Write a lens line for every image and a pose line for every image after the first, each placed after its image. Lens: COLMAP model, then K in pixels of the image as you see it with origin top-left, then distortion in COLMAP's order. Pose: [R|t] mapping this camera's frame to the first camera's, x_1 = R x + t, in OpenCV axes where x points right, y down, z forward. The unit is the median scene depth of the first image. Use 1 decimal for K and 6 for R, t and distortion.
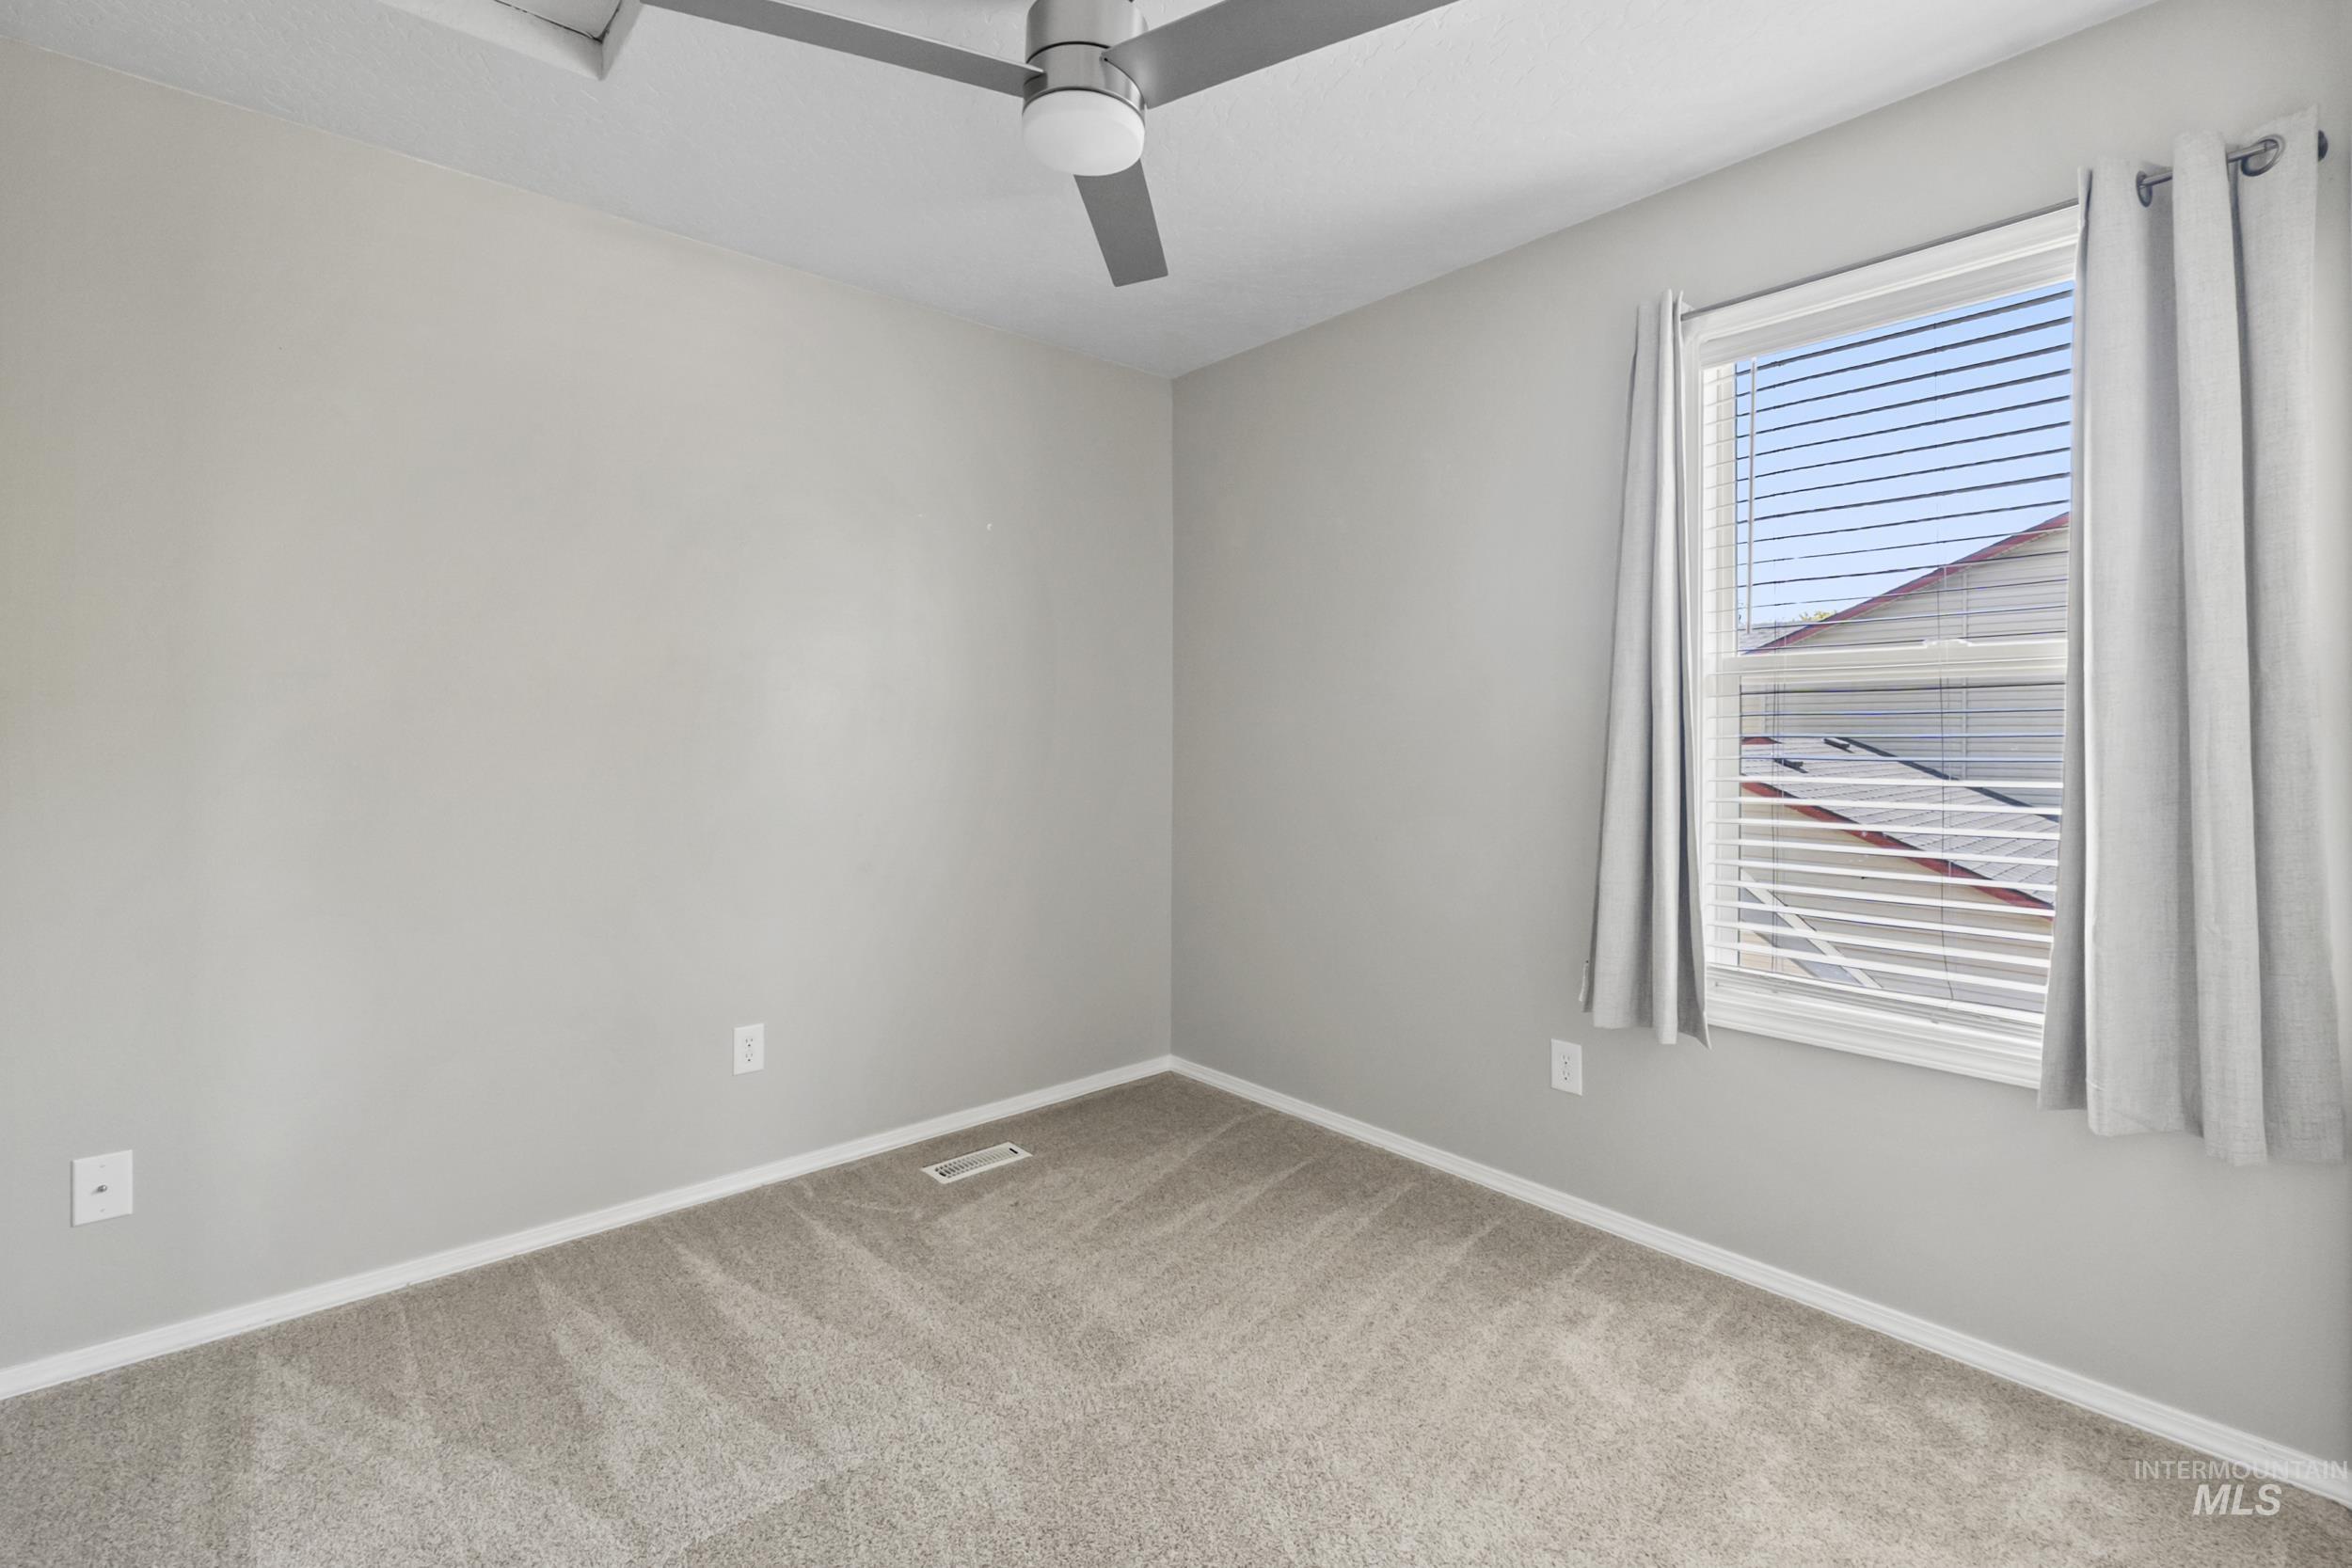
lens RADIAL K [[1026.8, 0, 1168.6], [0, 1026.8, 727.3], [0, 0, 1]] dist [-0.004668, -0.000304]
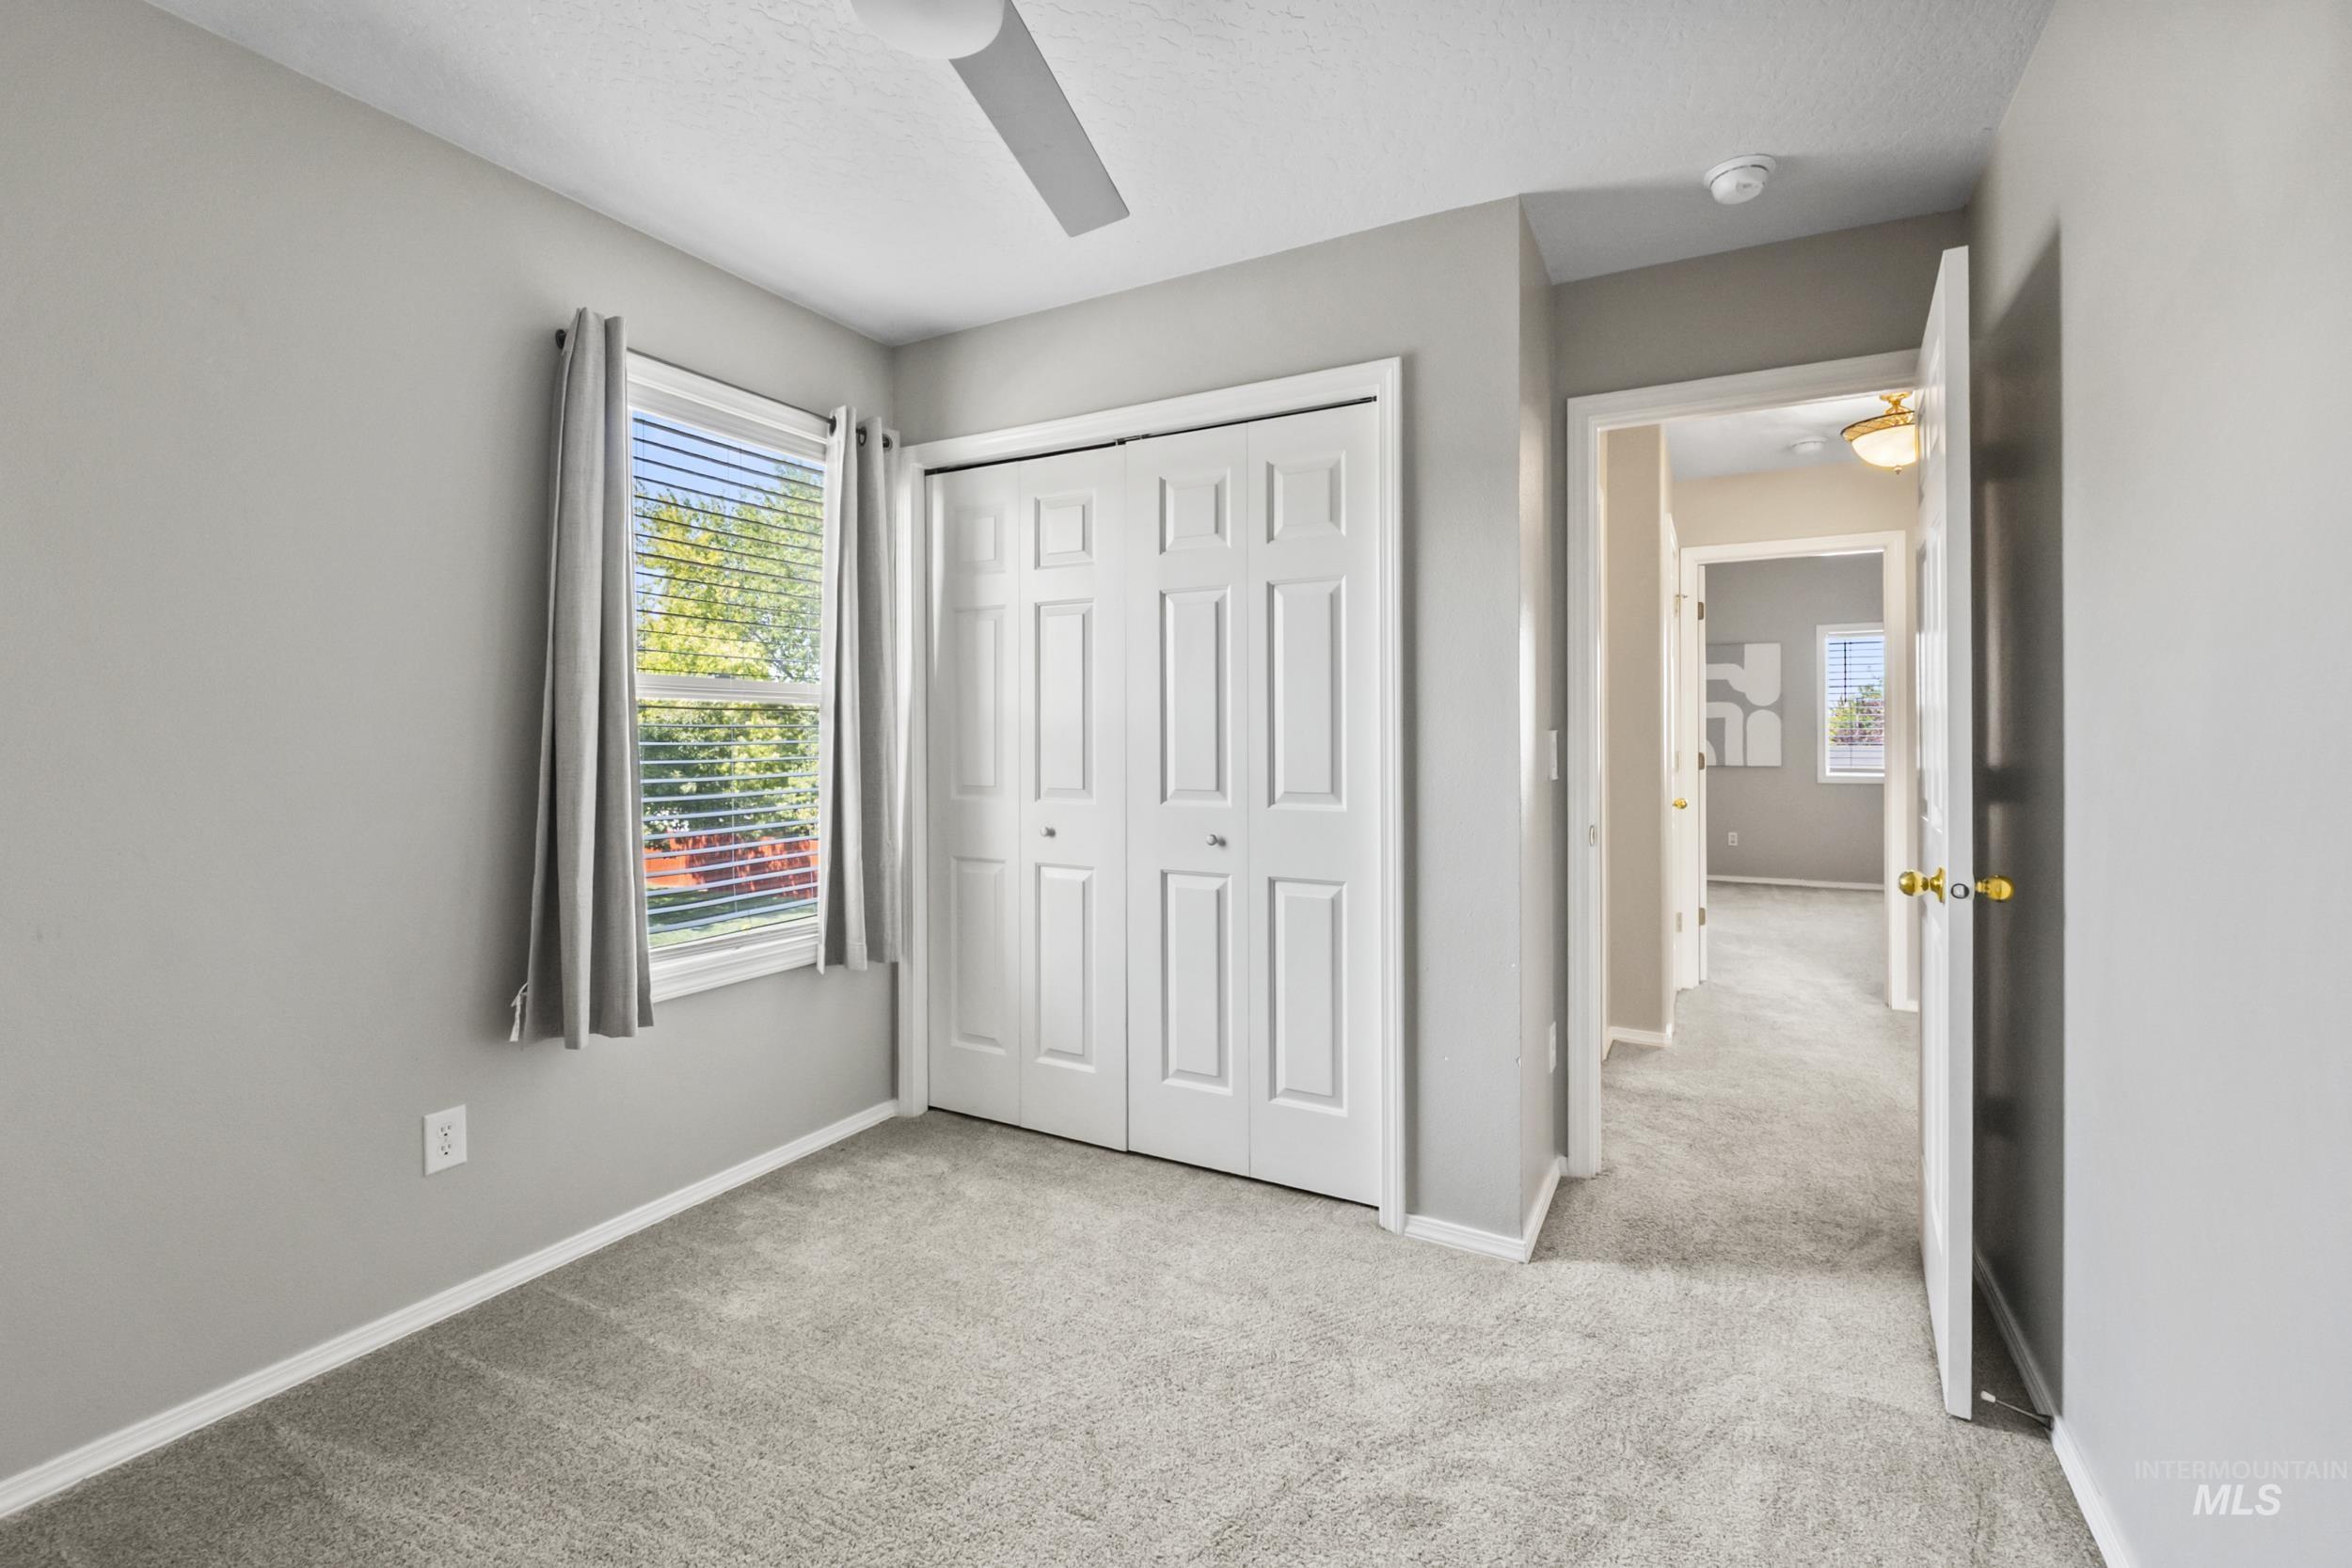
lens RADIAL K [[1026.8, 0, 1168.6], [0, 1026.8, 727.3], [0, 0, 1]] dist [-0.004668, -0.000304]
pose [[-0.333061, 0.000730, 0.942905, -0.724401], [-0.010816, 0.999931, -0.004594, -0.011349], [-0.942843, -0.011728, -0.333030, 0.872202]]
